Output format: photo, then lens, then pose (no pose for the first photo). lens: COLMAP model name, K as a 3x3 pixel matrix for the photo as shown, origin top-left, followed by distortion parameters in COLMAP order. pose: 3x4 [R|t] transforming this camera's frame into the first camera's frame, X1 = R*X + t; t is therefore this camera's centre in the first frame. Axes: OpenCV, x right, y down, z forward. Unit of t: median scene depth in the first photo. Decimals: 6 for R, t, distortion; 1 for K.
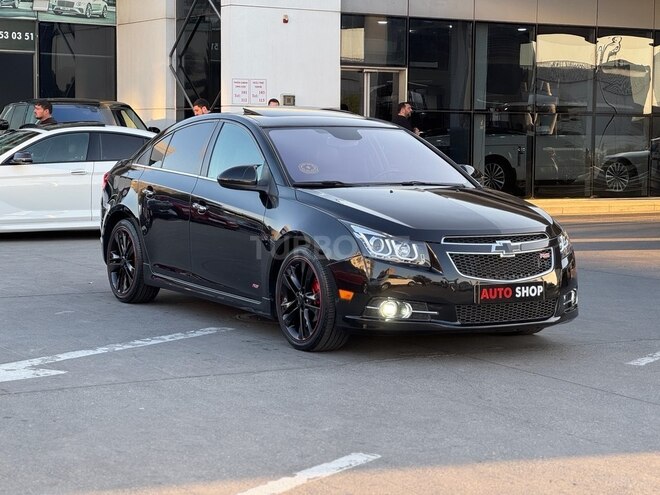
lens RADIAL K [[1477.1, 0, 332.1], [0, 1477.1, 246.5], [0, 0, 1]] dist [0.230467, 0.000000]
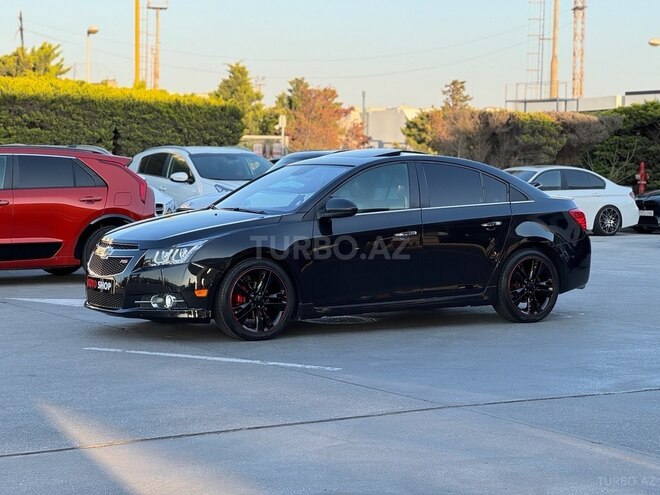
lens RADIAL K [[1477.1, 0, 323.0], [0, 1477.1, 245.0], [0, 0, 1]] dist [0.230467, 0.000000]
pose [[0.009482, 0.045317, -0.998928, 1.379954], [-0.090364, 0.994924, 0.044278, -0.077937], [0.995864, 0.089847, 0.013529, 1.110660]]
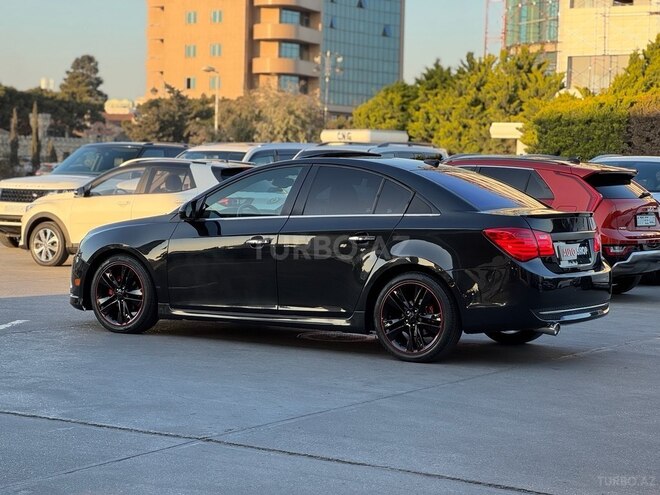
lens RADIAL K [[1477.1, 0, 335.7], [0, 1477.1, 244.7], [0, 0, 1]] dist [0.230467, 0.000000]
pose [[-0.894865, -0.008702, -0.446253, 0.552893], [-0.070070, 0.990152, 0.121201, -0.185289], [0.440804, 0.139727, -0.886661, 2.305480]]
